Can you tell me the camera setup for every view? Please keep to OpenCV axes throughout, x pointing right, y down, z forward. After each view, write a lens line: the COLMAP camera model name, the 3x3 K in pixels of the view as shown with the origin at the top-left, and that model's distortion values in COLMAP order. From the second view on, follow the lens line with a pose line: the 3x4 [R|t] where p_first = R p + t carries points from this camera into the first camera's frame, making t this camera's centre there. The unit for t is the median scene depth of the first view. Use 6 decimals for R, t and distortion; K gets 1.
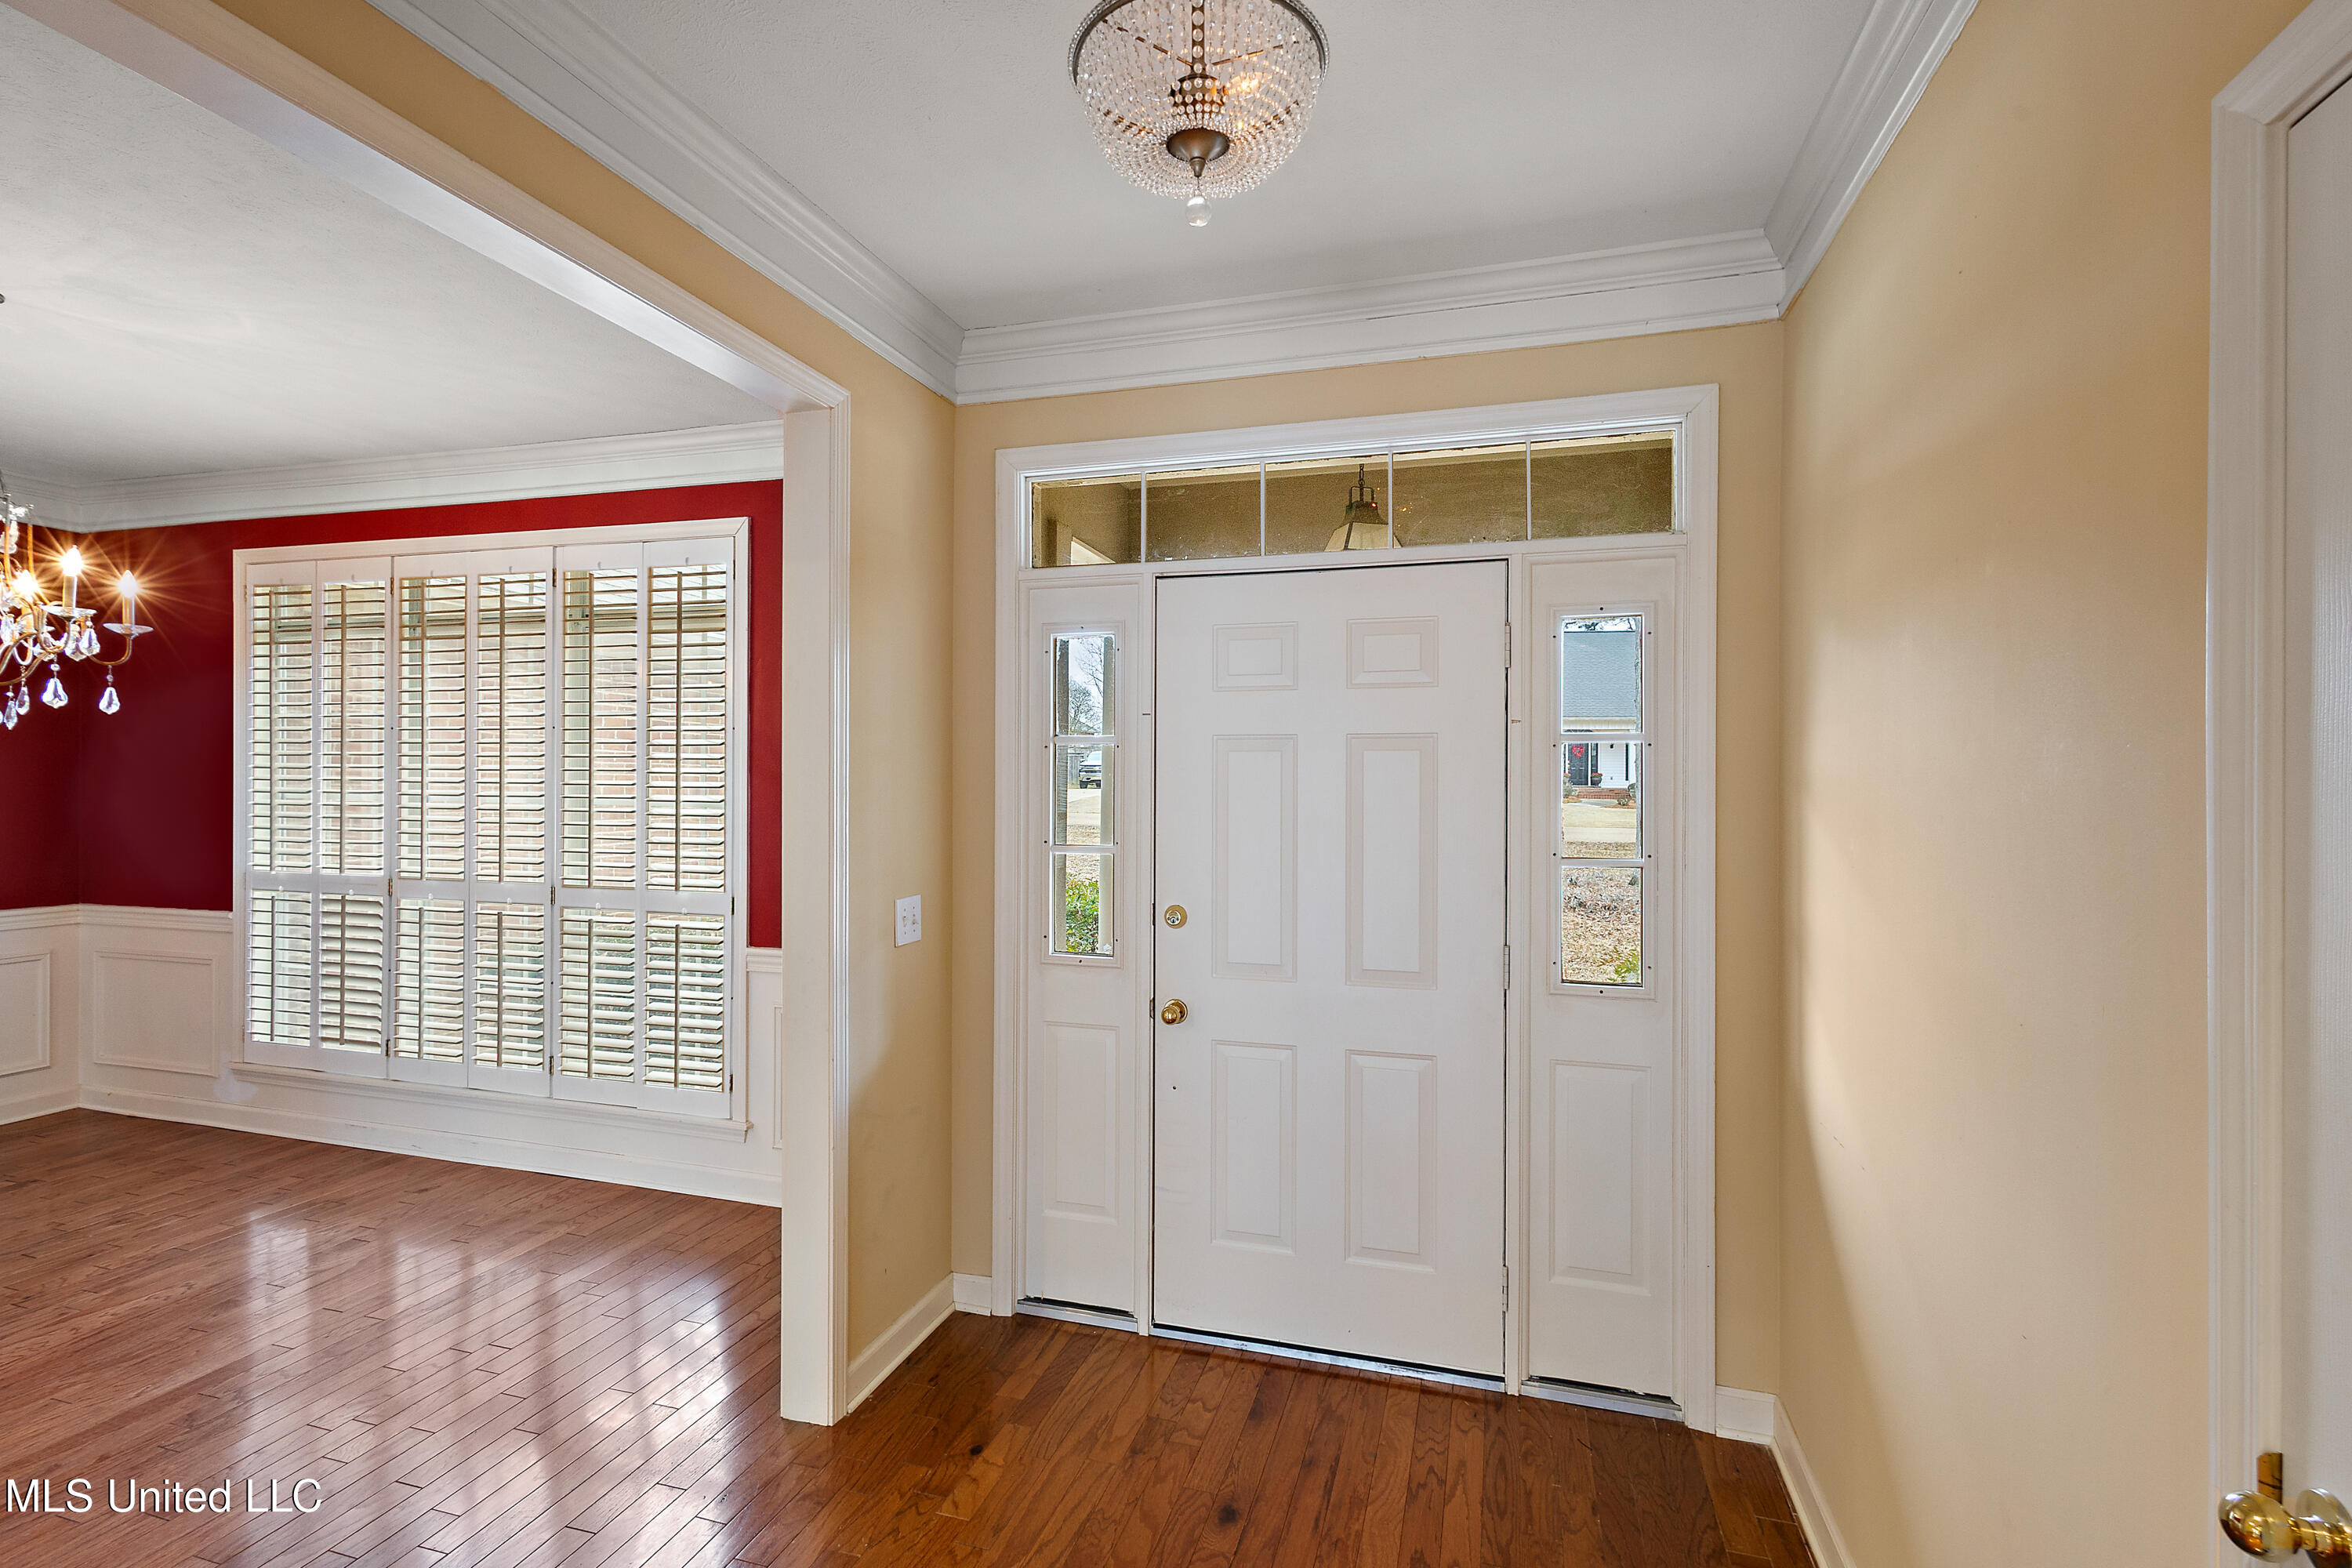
lens RADIAL K [[1111.8, 0, 1185.8], [0, 1111.8, 784.7], [0, 0, 1]] dist [0.012274, -0.003005]
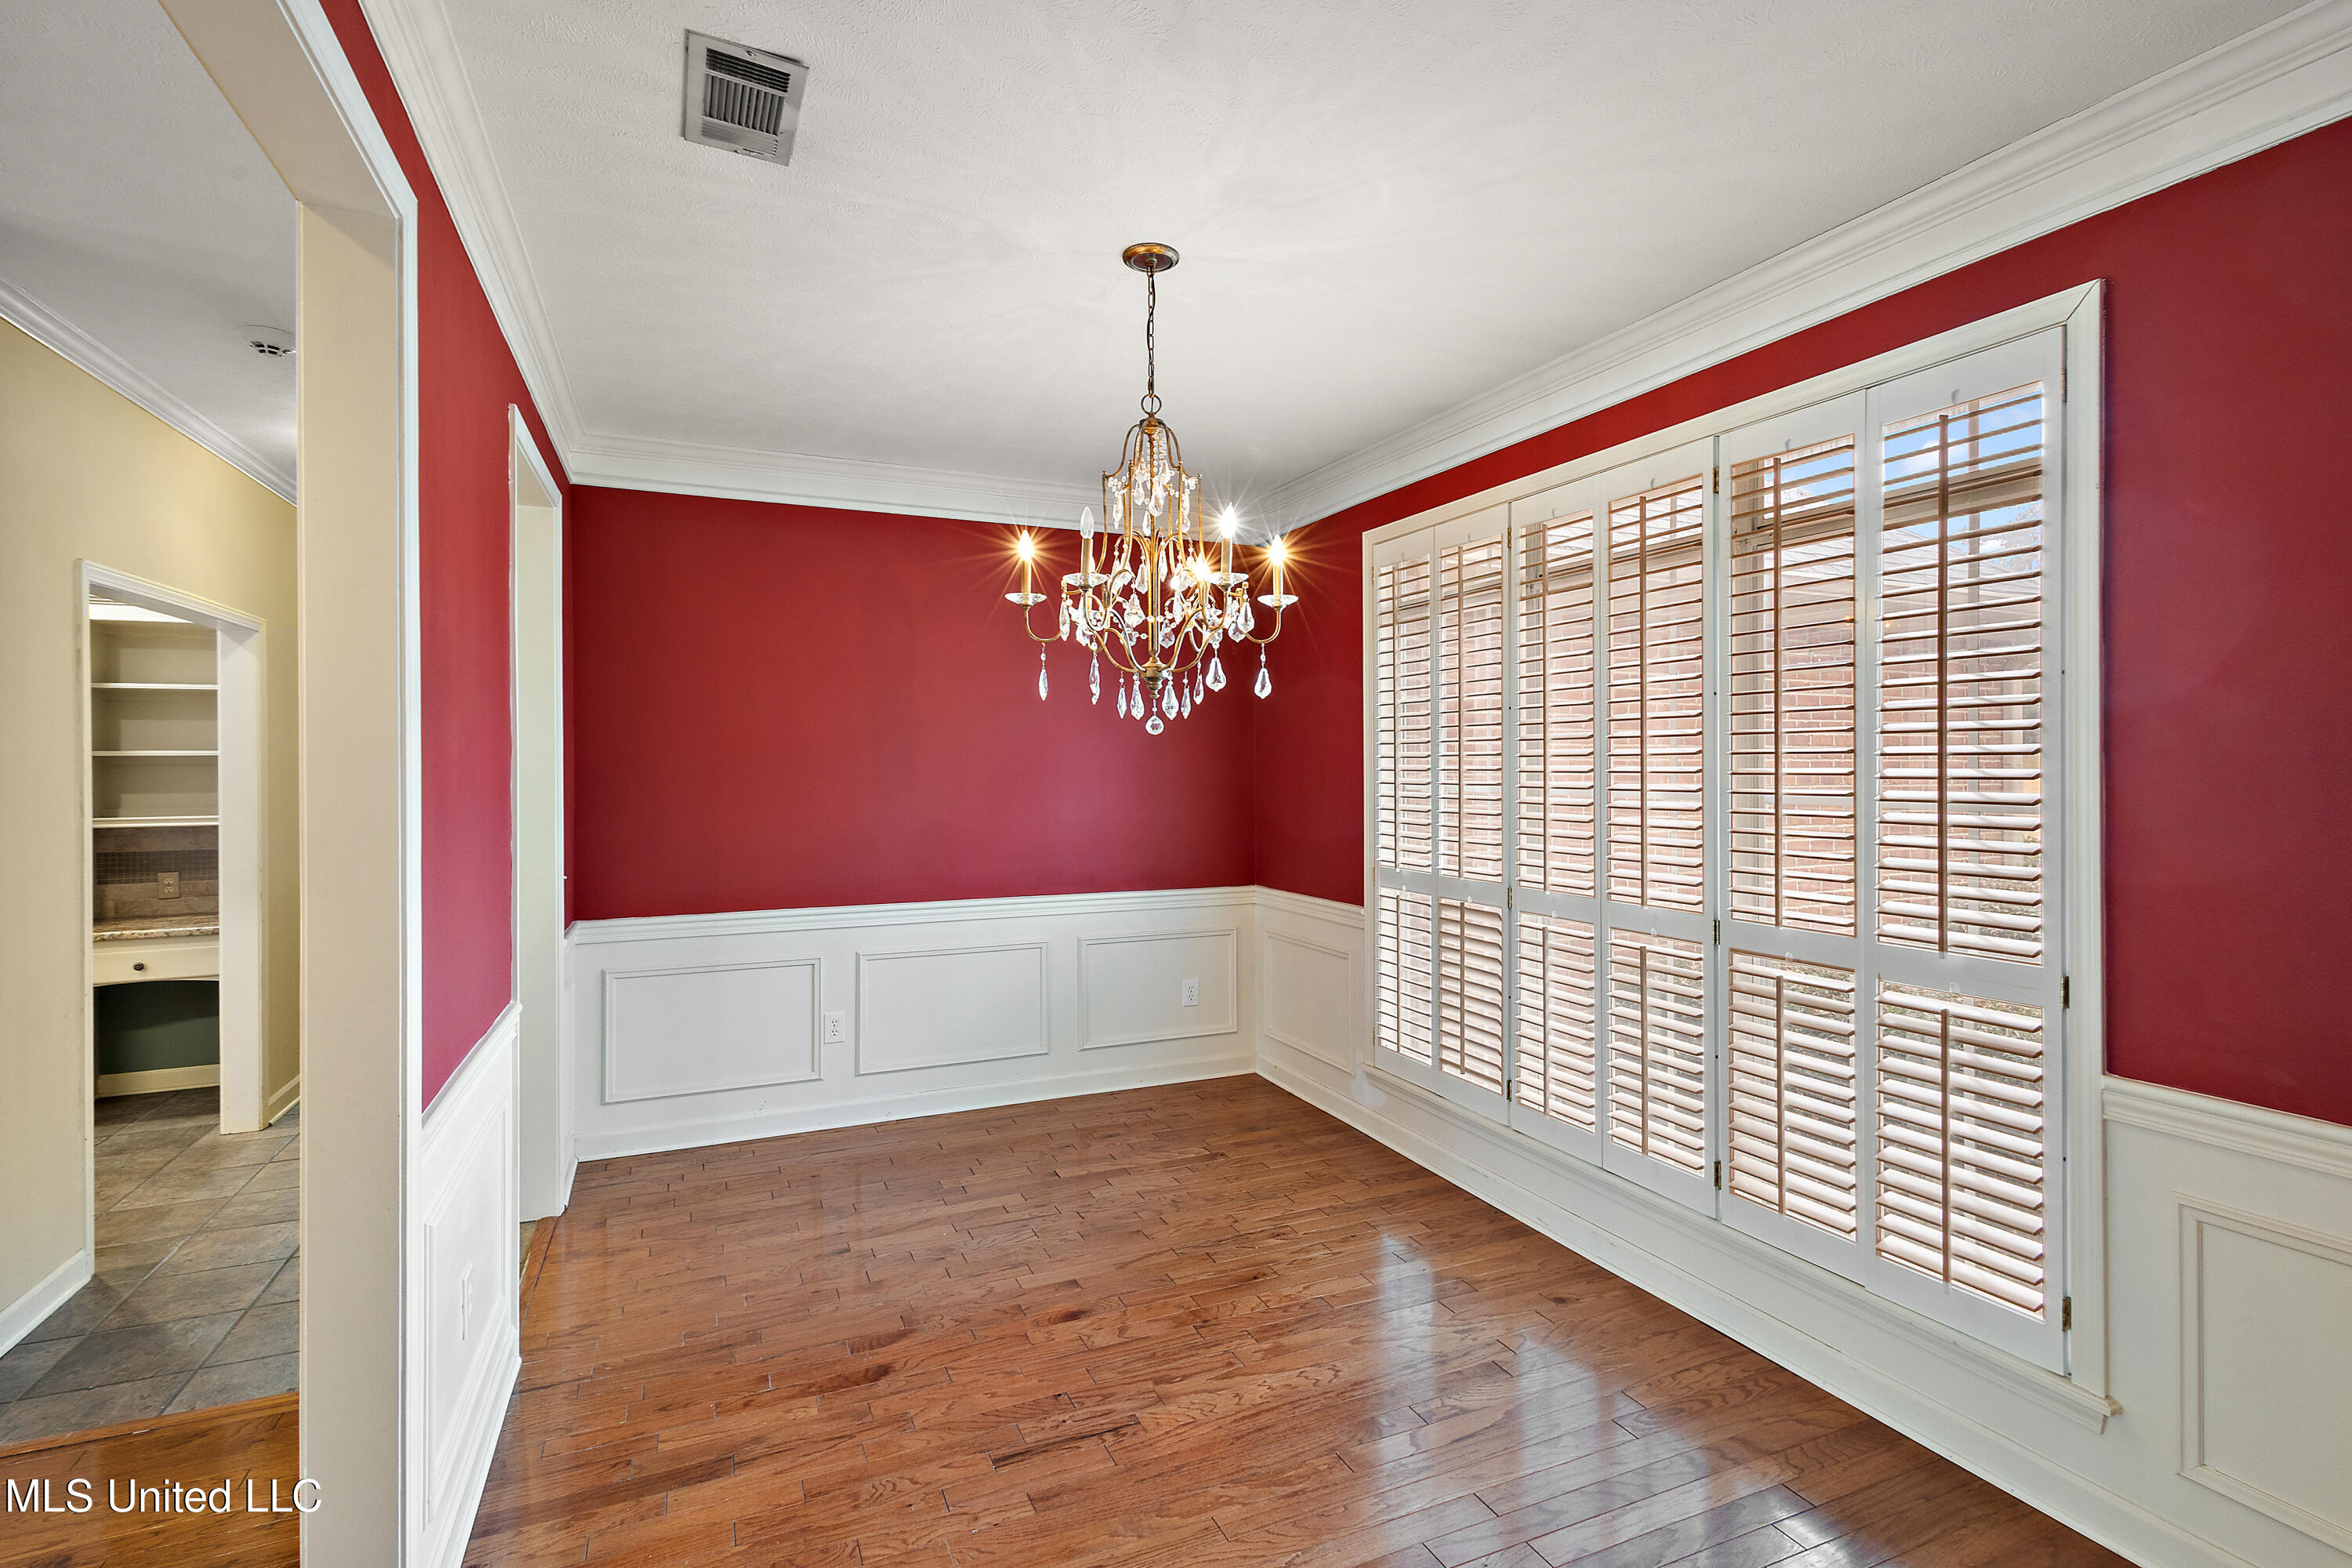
lens RADIAL K [[1111.8, 0, 1175.6], [0, 1111.8, 779.6], [0, 0, 1]] dist [0.012274, -0.003005]
pose [[0.649490, -0.000463, -0.760370, -0.253152], [0.006586, 0.999966, 0.005017, -0.002522], [0.760341, -0.008267, 0.649471, 0.283701]]
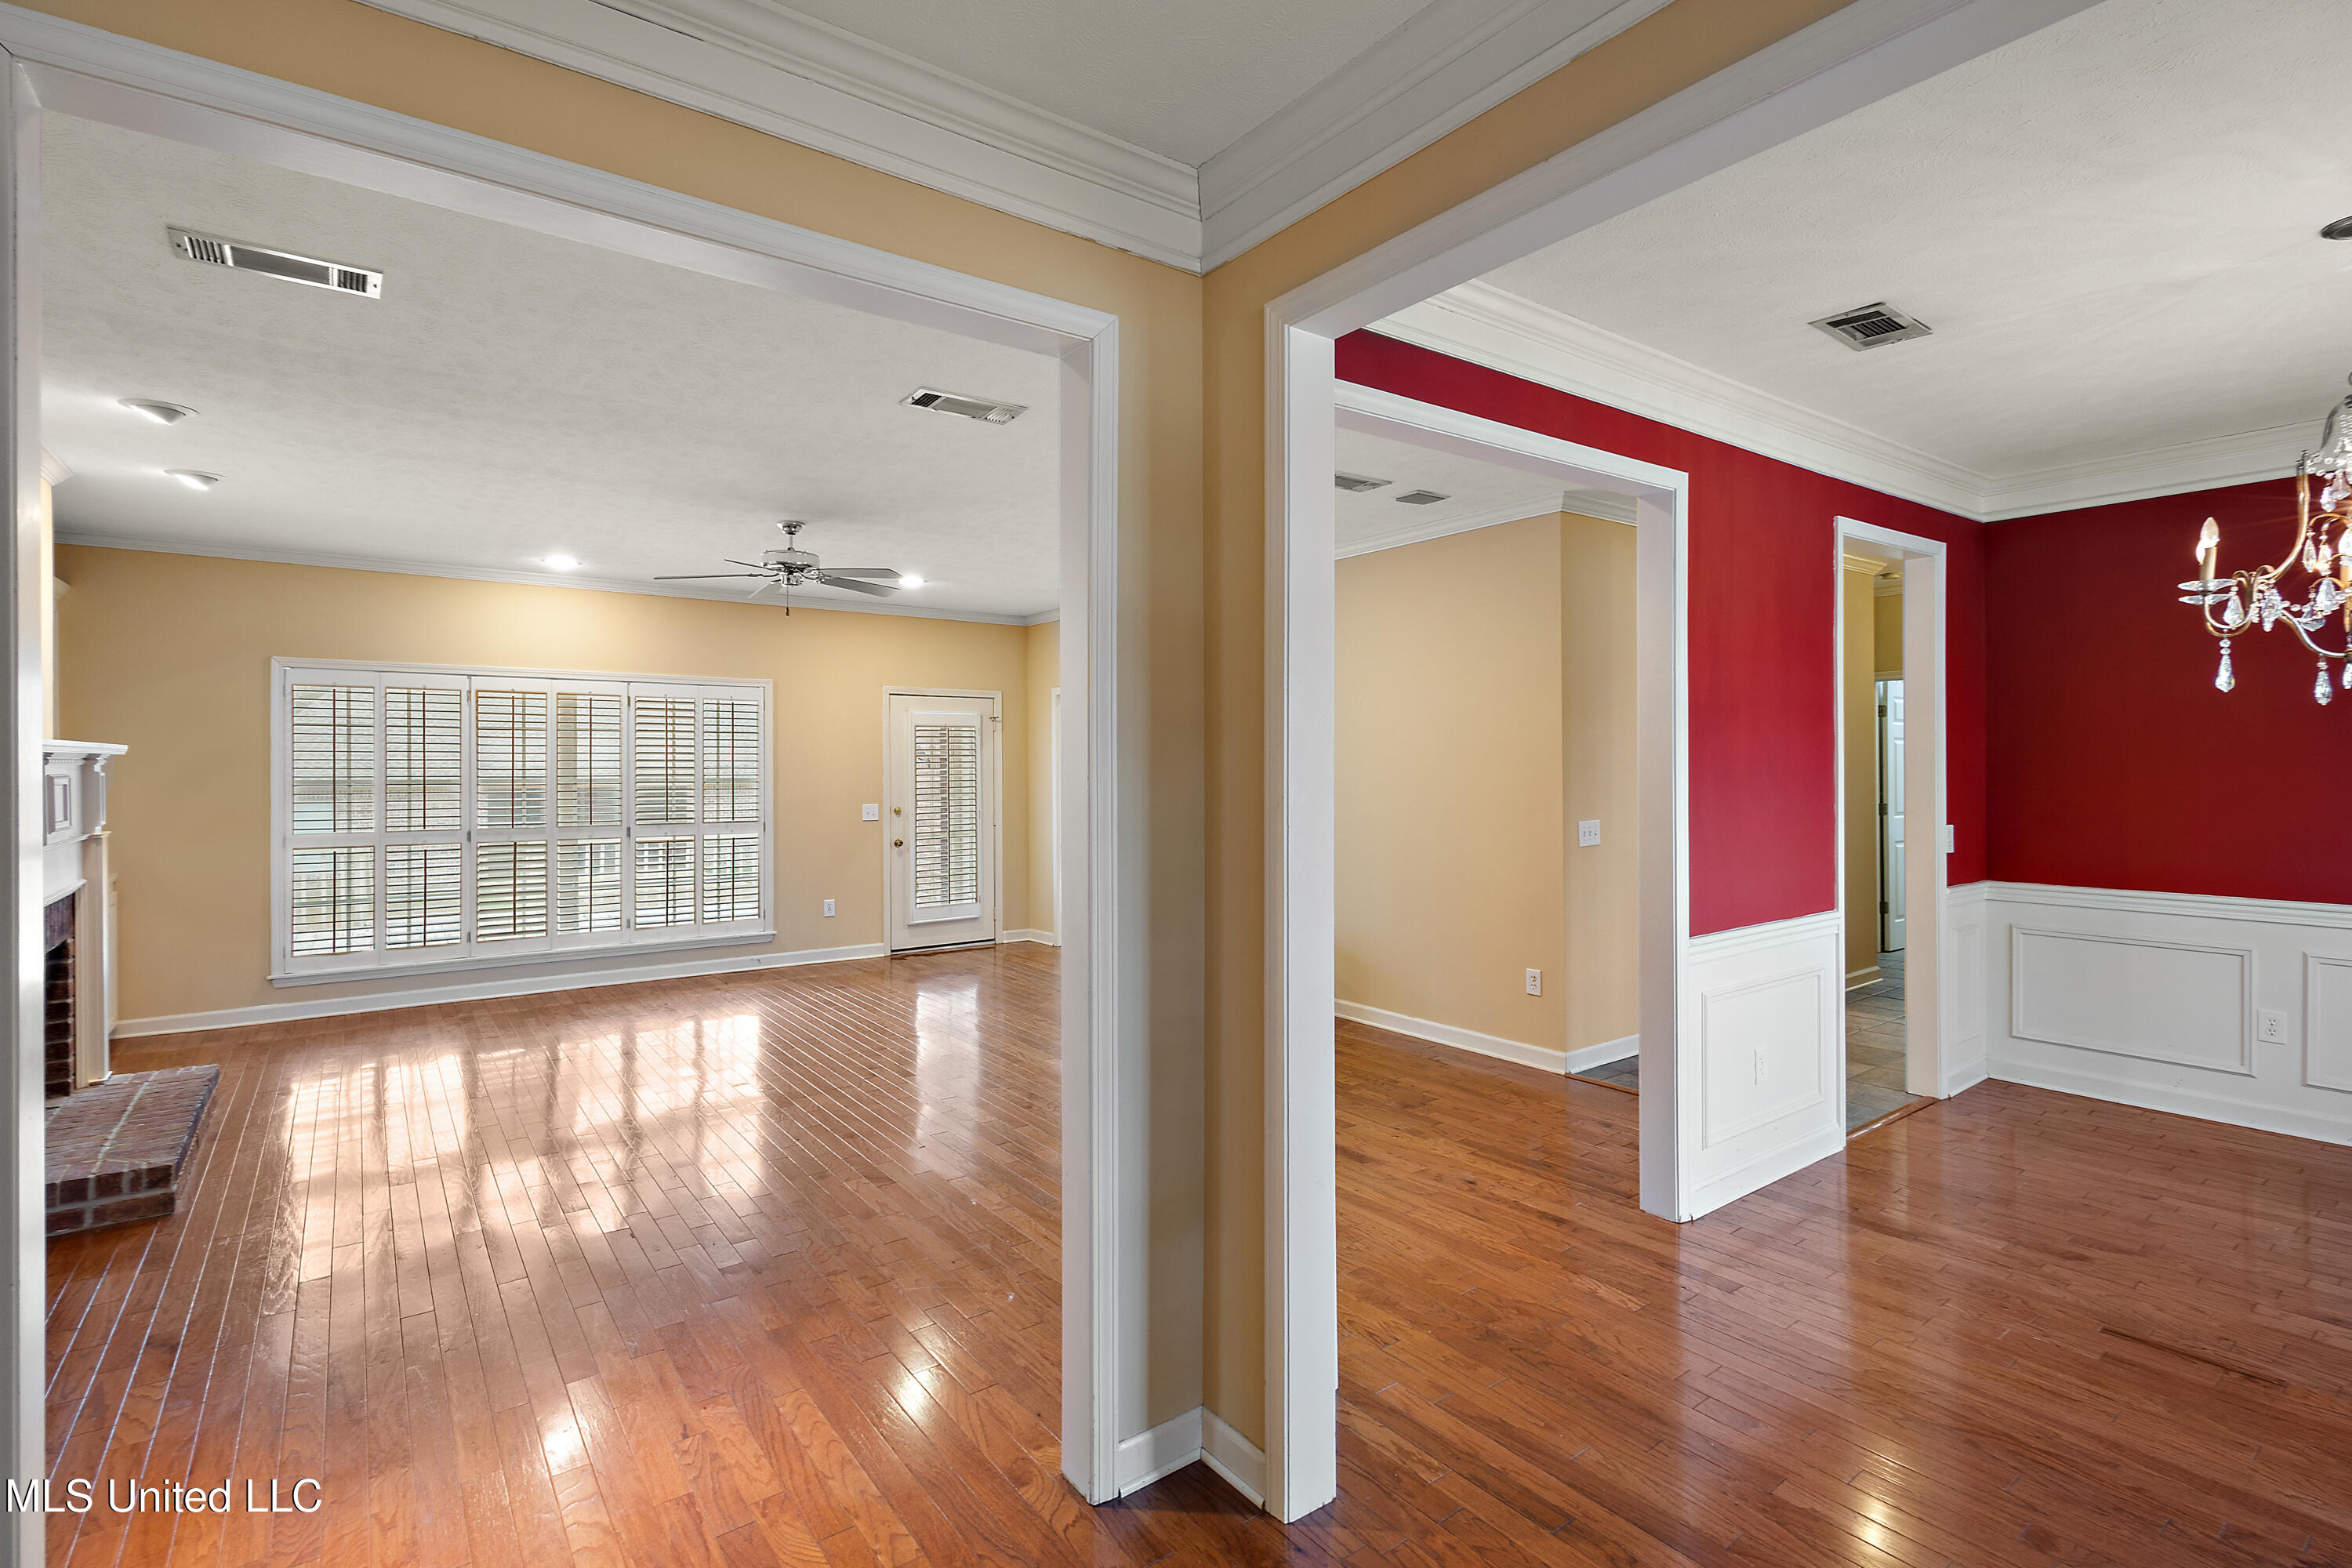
lens RADIAL K [[1111.8, 0, 1182.6], [0, 1111.8, 772.4], [0, 0, 1]] dist [0.012274, -0.003005]
pose [[-0.591215, -0.000794, -0.806514, 0.142392], [0.001436, 0.999997, -0.002037, 0.005958], [0.806513, -0.002363, -0.591212, 0.530804]]
